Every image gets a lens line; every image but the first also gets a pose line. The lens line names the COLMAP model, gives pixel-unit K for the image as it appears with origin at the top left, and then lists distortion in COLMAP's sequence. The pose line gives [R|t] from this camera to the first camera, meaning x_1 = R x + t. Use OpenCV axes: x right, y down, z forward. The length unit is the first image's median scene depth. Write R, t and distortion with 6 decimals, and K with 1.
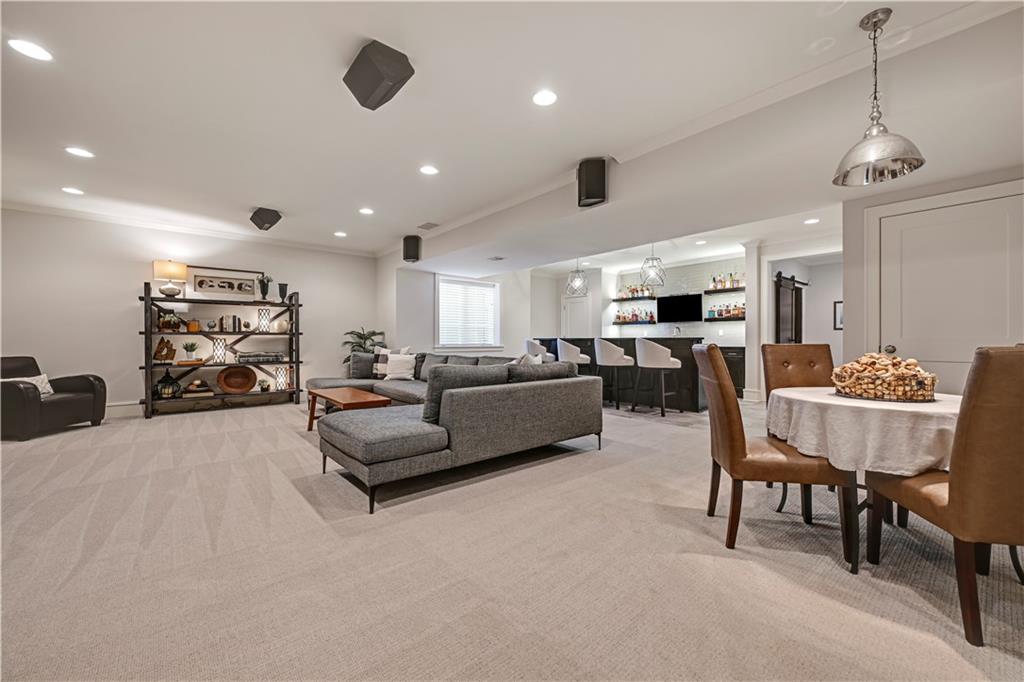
lens RADIAL K [[413.5, 0, 511.6], [0, 413.5, 338.9], [0, 0, 1]] dist [0.000415, 0.000435]
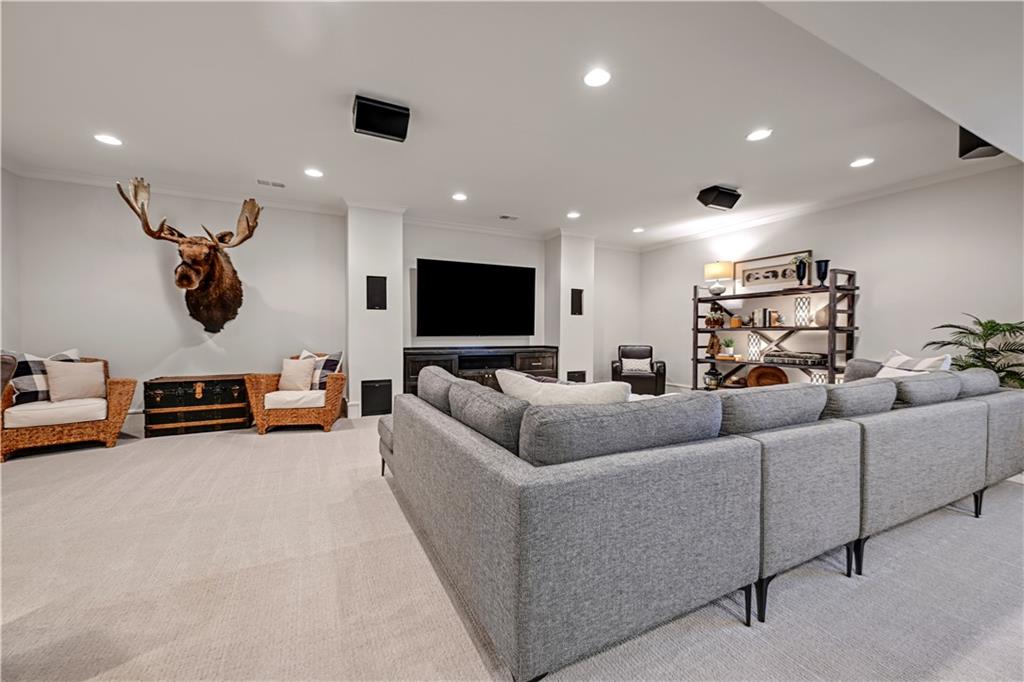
lens RADIAL K [[413.5, 0, 513.4], [0, 413.5, 339.1], [0, 0, 1]] dist [0.000415, 0.000435]
pose [[-0.240672, 0.017355, -0.970451, 0.522979], [-0.000882, 0.999836, 0.018099, -0.011445], [0.970606, 0.005212, -0.240617, 1.131715]]
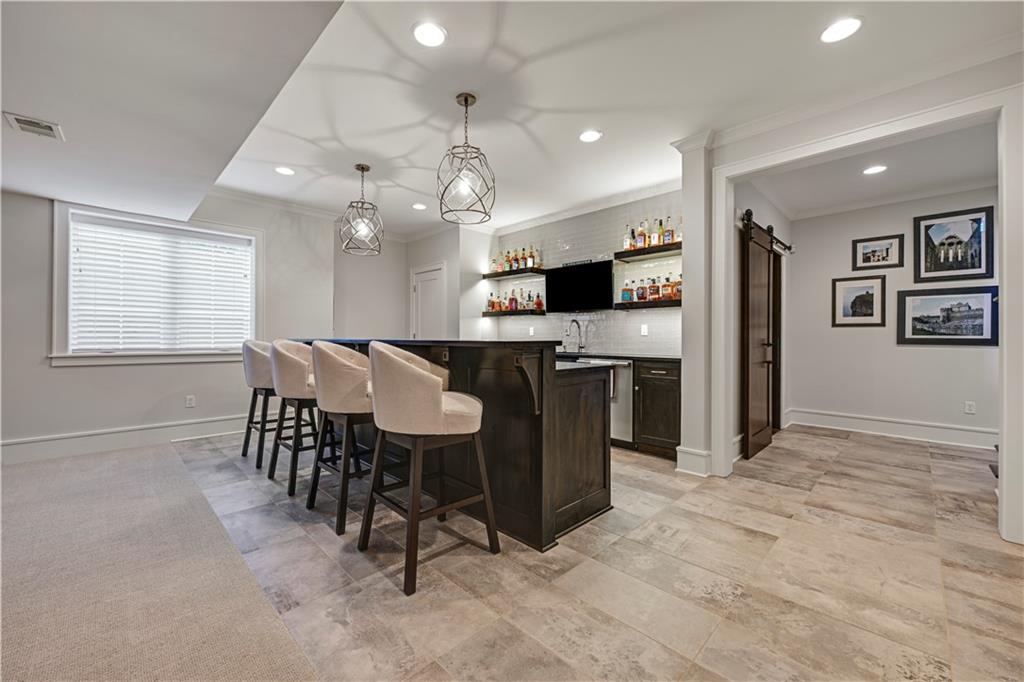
lens RADIAL K [[413.5, 0, 512.8], [0, 413.5, 338.4], [0, 0, 1]] dist [0.000415, 0.000435]
pose [[0.996938, 0.004040, 0.078096, 0.252313], [-0.004463, 0.999976, 0.005248, -0.005232], [-0.078073, -0.005581, 0.996932, 0.406014]]
